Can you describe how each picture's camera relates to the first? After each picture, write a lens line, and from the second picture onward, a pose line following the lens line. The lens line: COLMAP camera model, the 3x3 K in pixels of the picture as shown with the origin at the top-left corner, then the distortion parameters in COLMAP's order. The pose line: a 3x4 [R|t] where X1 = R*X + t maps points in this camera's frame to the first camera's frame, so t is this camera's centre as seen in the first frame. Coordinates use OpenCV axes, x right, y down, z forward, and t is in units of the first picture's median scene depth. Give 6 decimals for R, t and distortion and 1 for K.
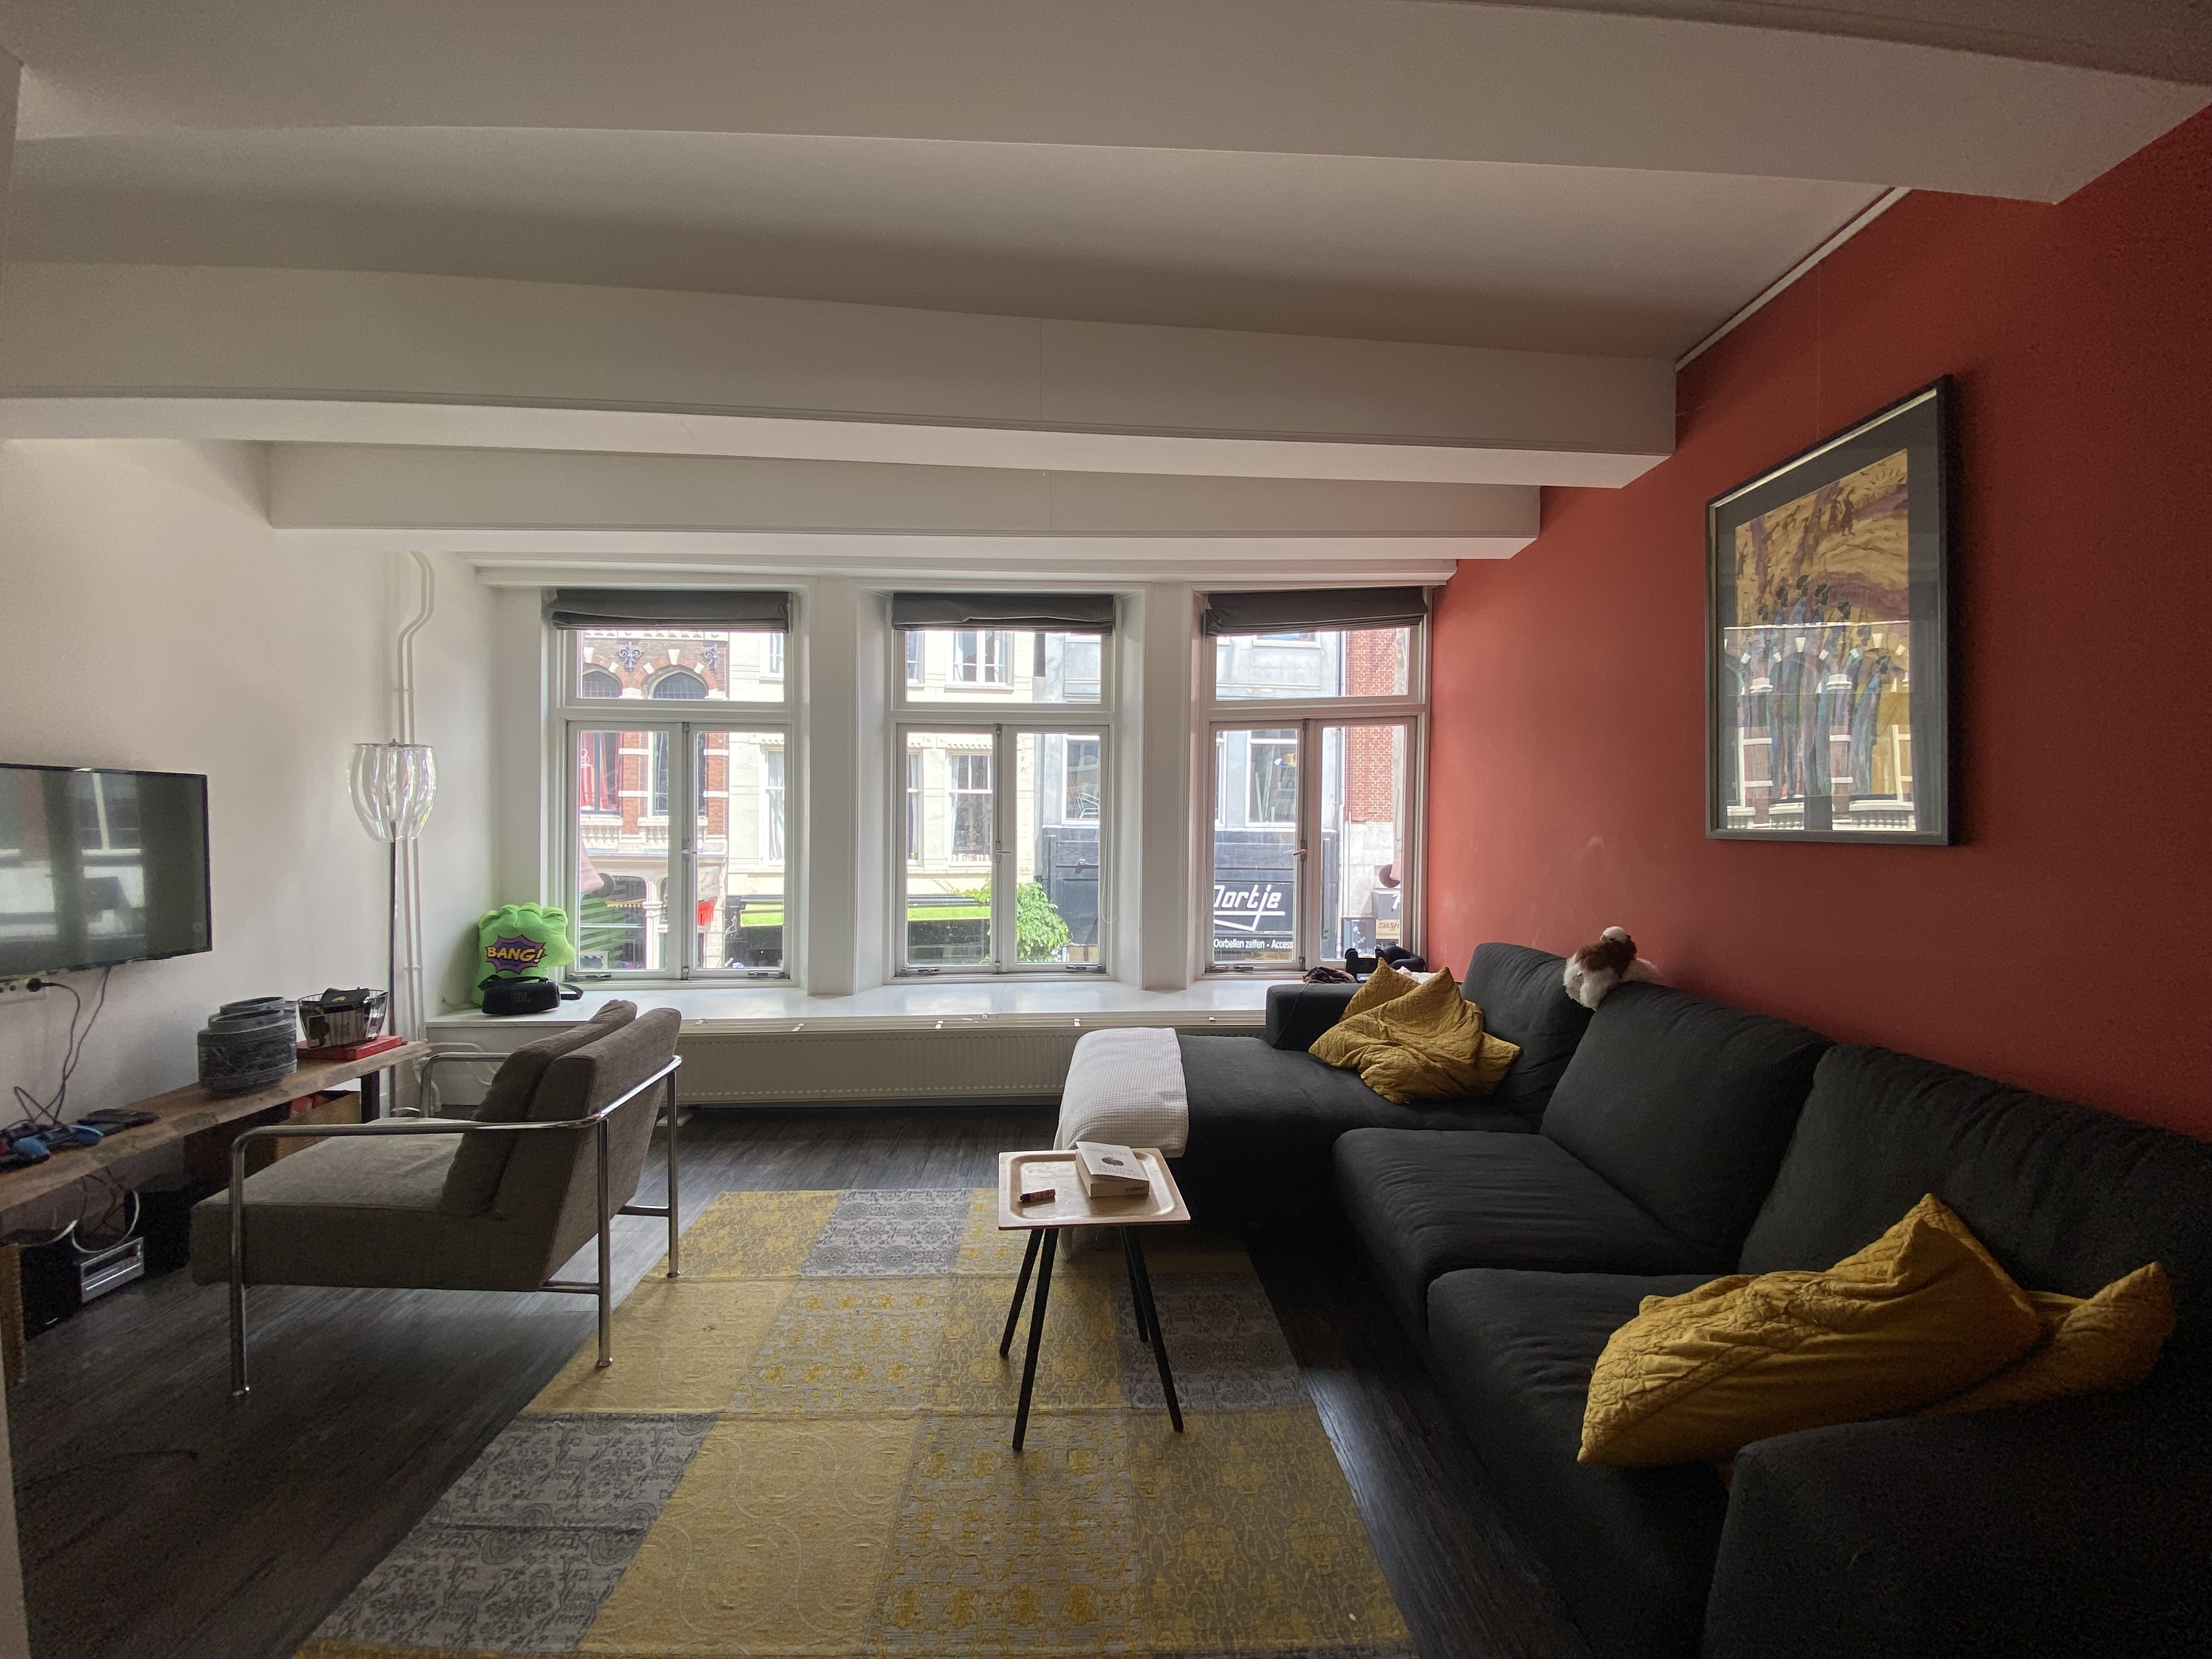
lens RADIAL K [[886.9, 0, 1112.1], [0, 886.9, 834.7], [0, 0, 1]] dist [-0.000342, -0.000098]
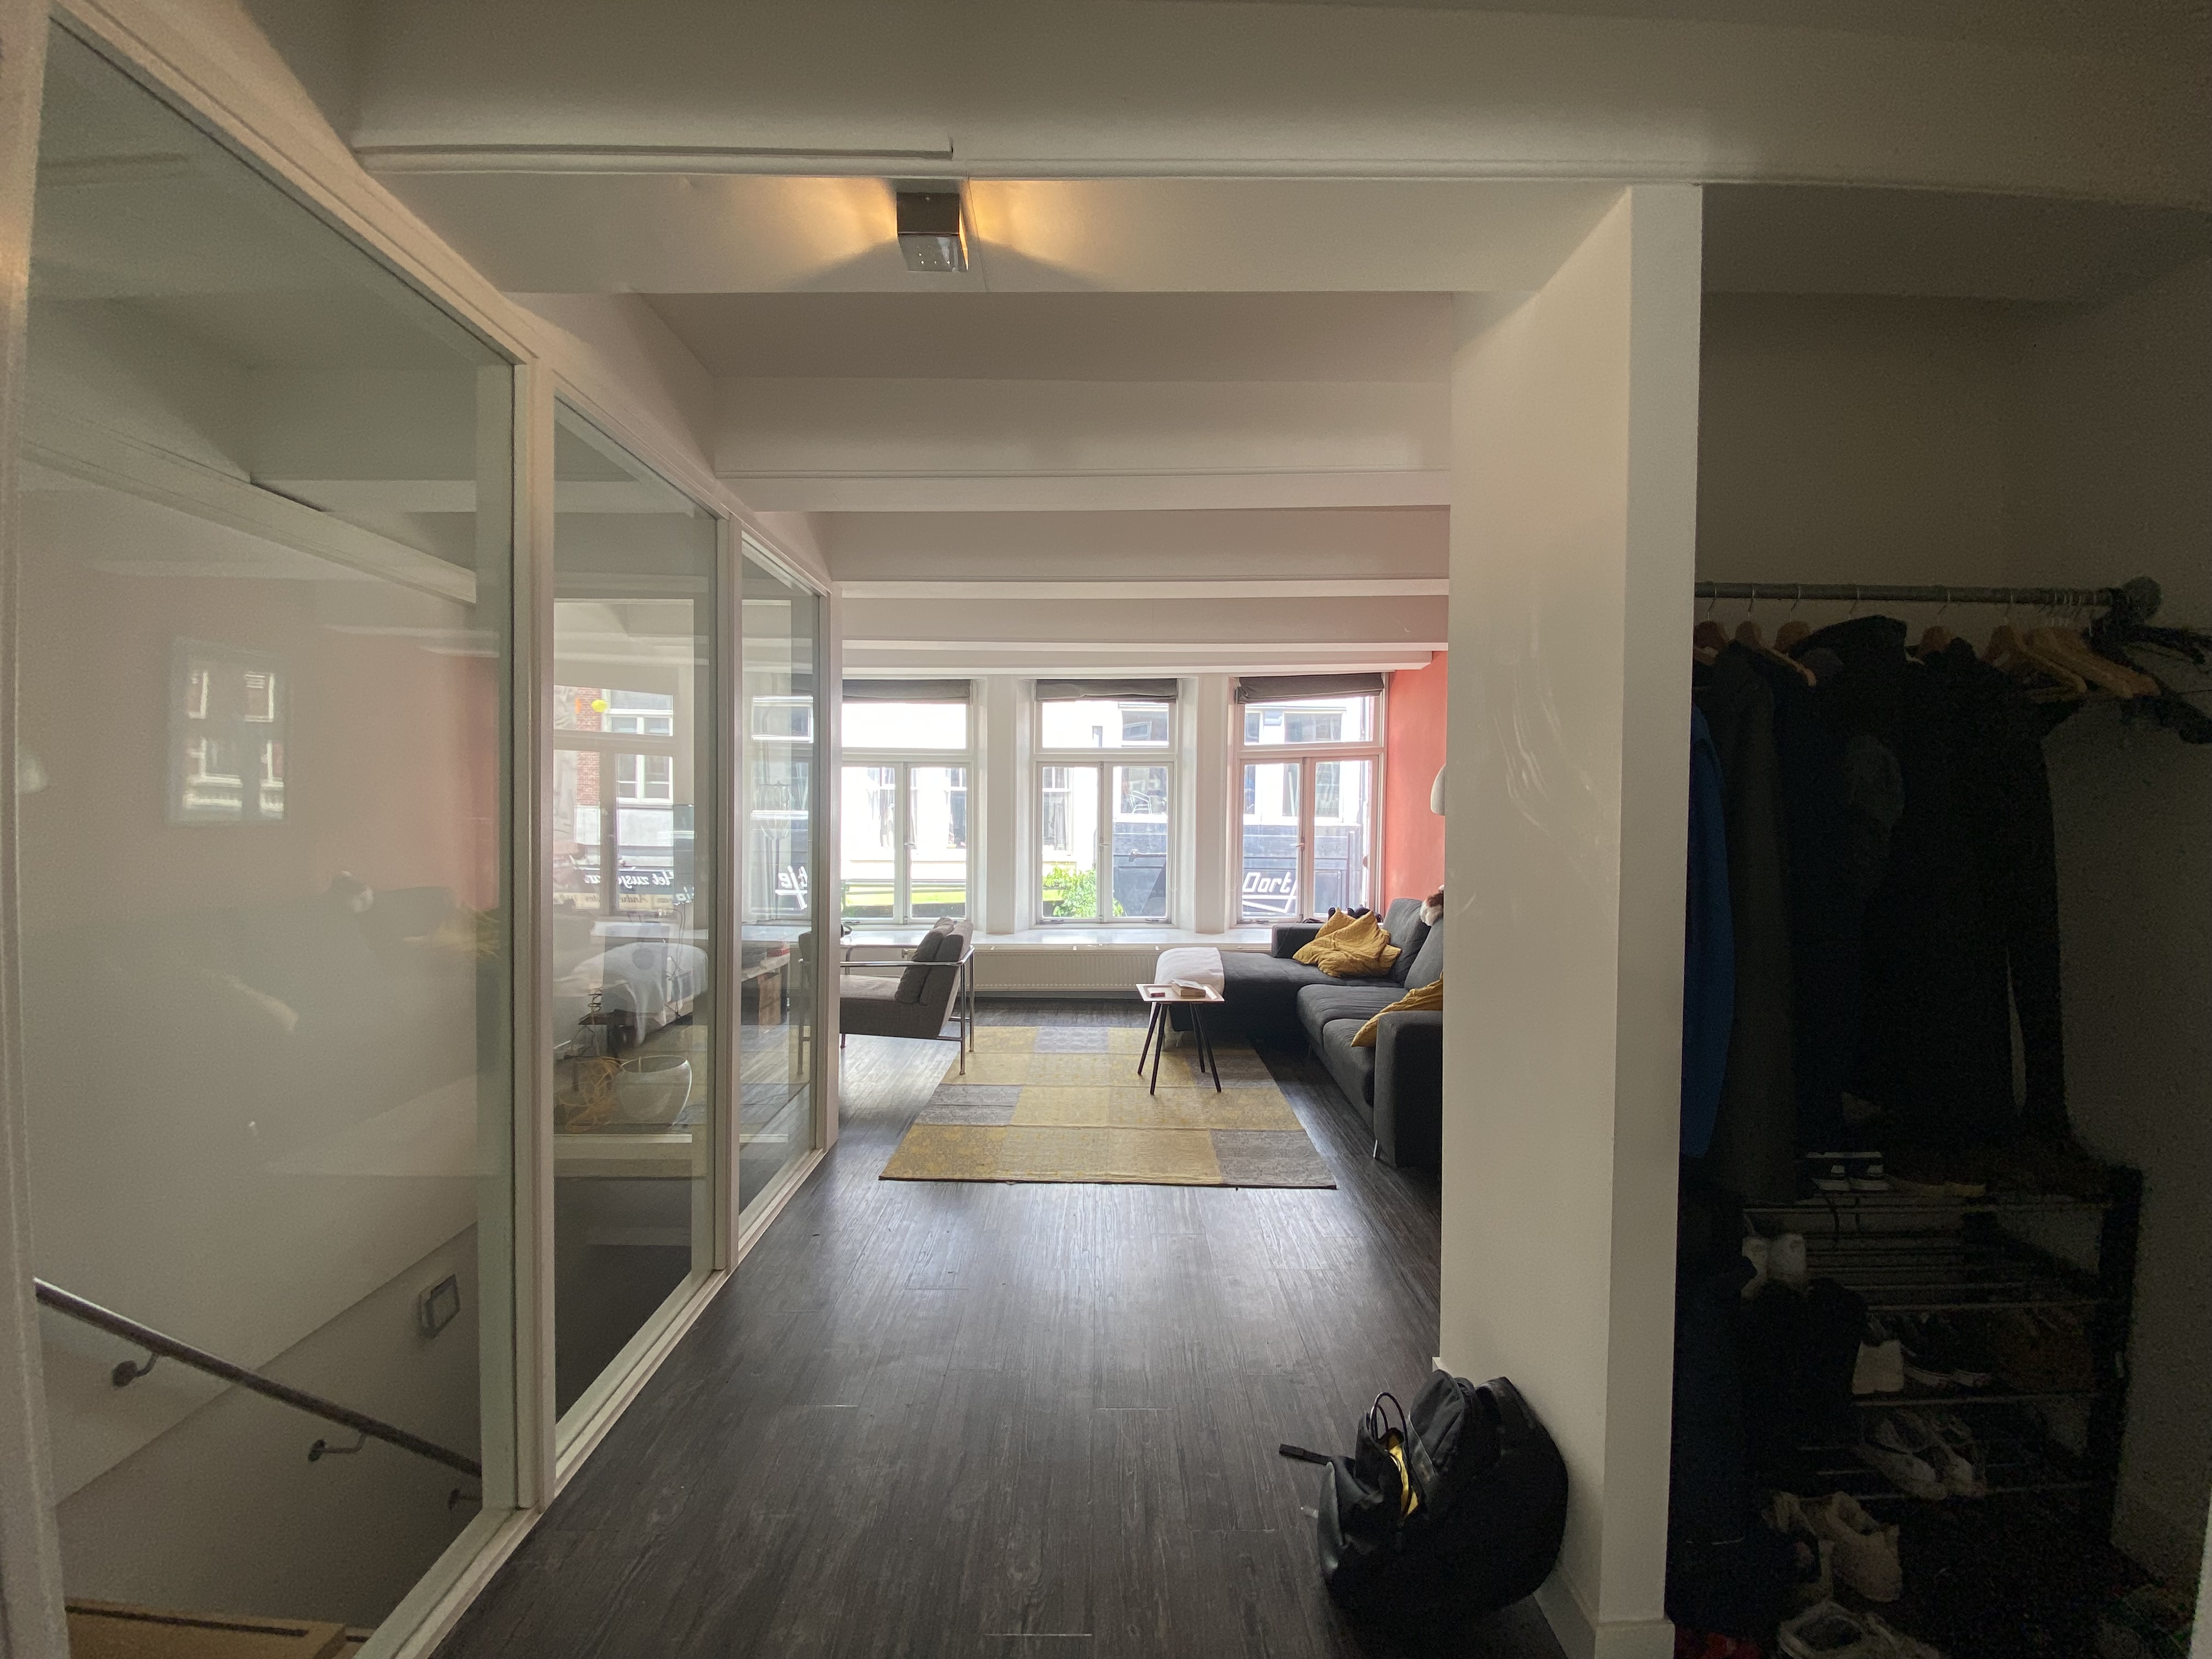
lens RADIAL K [[886.9, 0, 1092.3], [0, 886.9, 831.0], [0, 0, 1]] dist [-0.000342, -0.000098]
pose [[0.997736, 0.000868, -0.067248, -0.053027], [-0.000379, 0.999973, 0.007285, -0.019881], [0.067253, -0.007244, 0.997710, -0.697160]]
